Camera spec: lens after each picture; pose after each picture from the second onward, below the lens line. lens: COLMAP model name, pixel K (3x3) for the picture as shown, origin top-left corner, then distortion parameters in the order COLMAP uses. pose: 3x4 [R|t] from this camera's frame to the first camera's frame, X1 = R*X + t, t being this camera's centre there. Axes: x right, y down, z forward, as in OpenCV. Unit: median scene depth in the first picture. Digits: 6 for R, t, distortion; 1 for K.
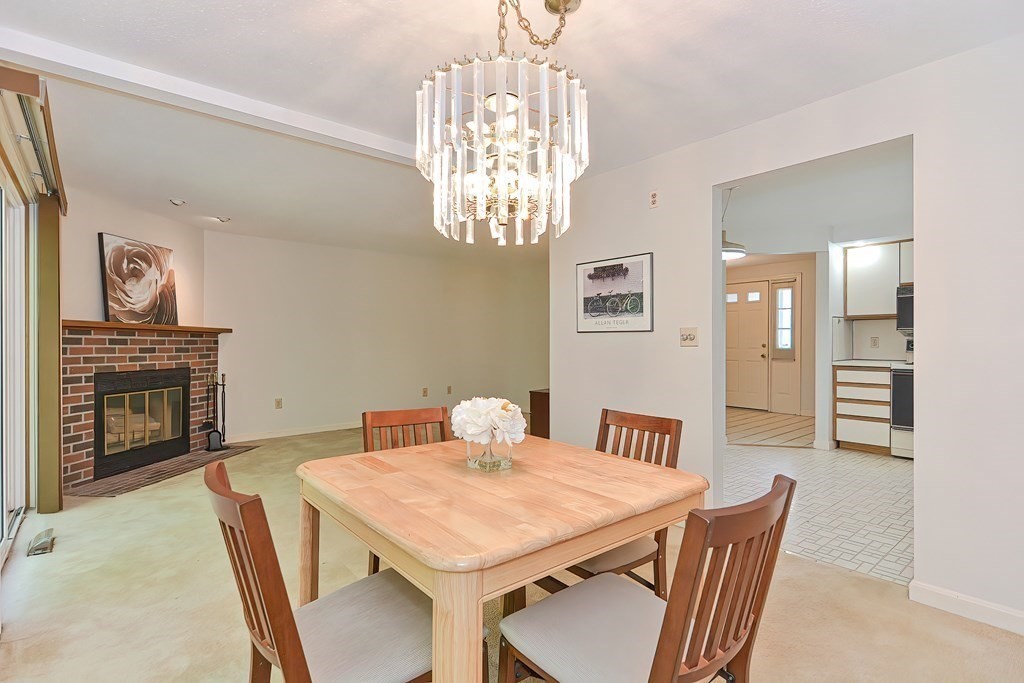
lens RADIAL K [[497.1, 0, 526.7], [0, 497.1, 343.5], [0, 0, 1]] dist [0.013544, -0.007088]
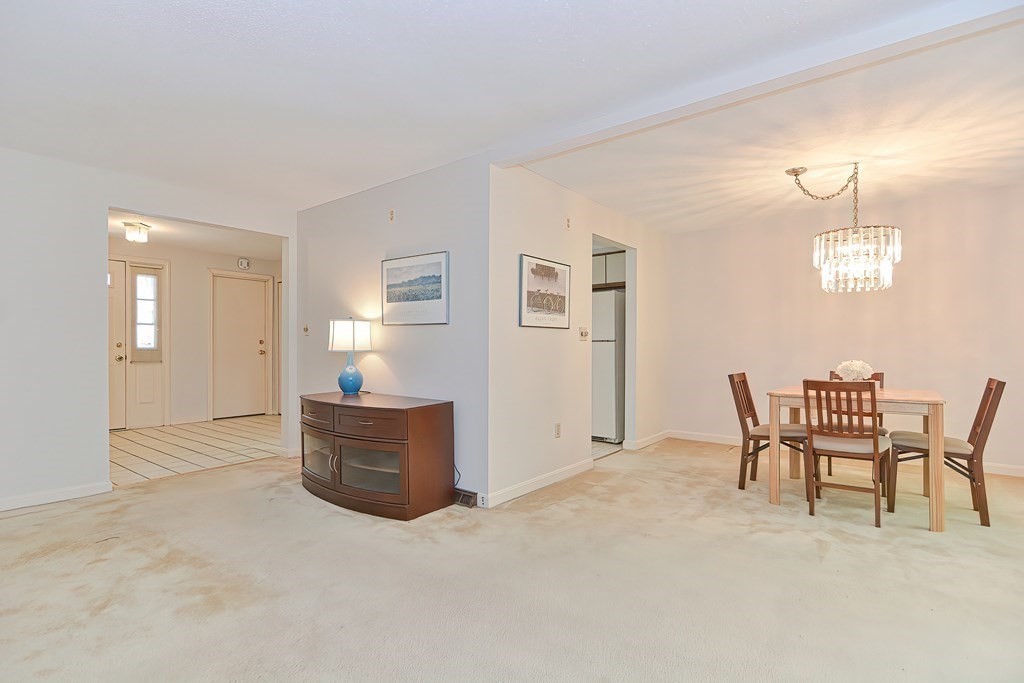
lens RADIAL K [[497.1, 0, 502.0], [0, 497.1, 344.1], [0, 0, 1]] dist [0.013544, -0.007088]
pose [[-0.164670, -0.001993, 0.986347, -0.651284], [0.005437, 0.999981, 0.002928, 0.006896], [-0.986334, 0.005845, -0.164656, 0.937990]]
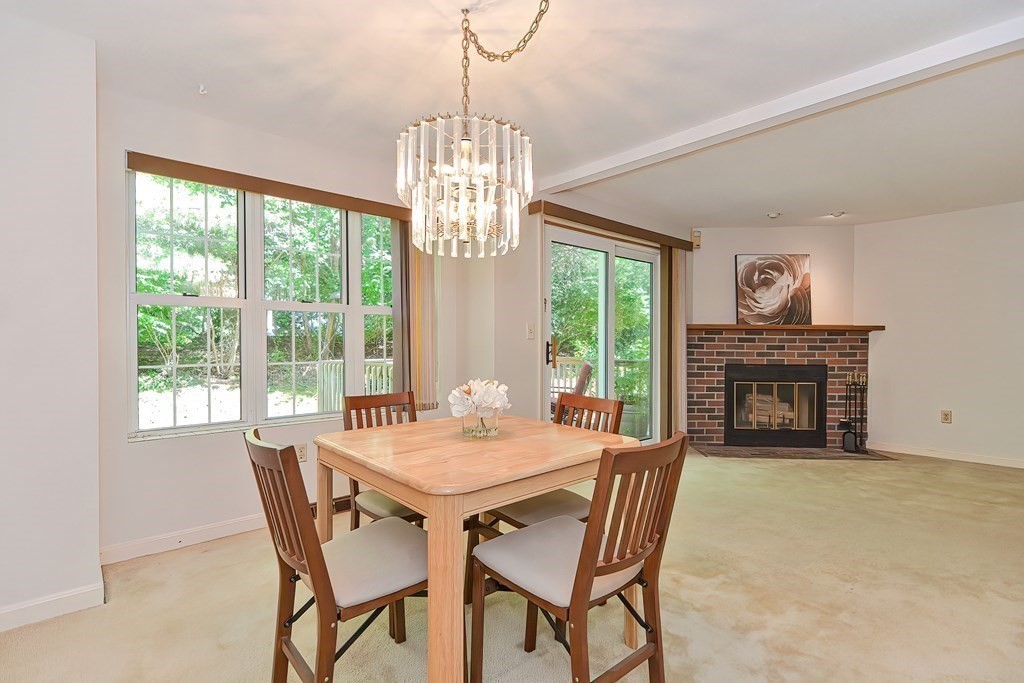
lens RADIAL K [[497.1, 0, 514.4], [0, 497.1, 343.7], [0, 0, 1]] dist [0.013544, -0.007088]
pose [[0.012300, 0.008844, -0.999885, 0.369080], [-0.003513, 0.999955, 0.008801, -0.002607], [0.999918, 0.003404, 0.012331, 0.363784]]
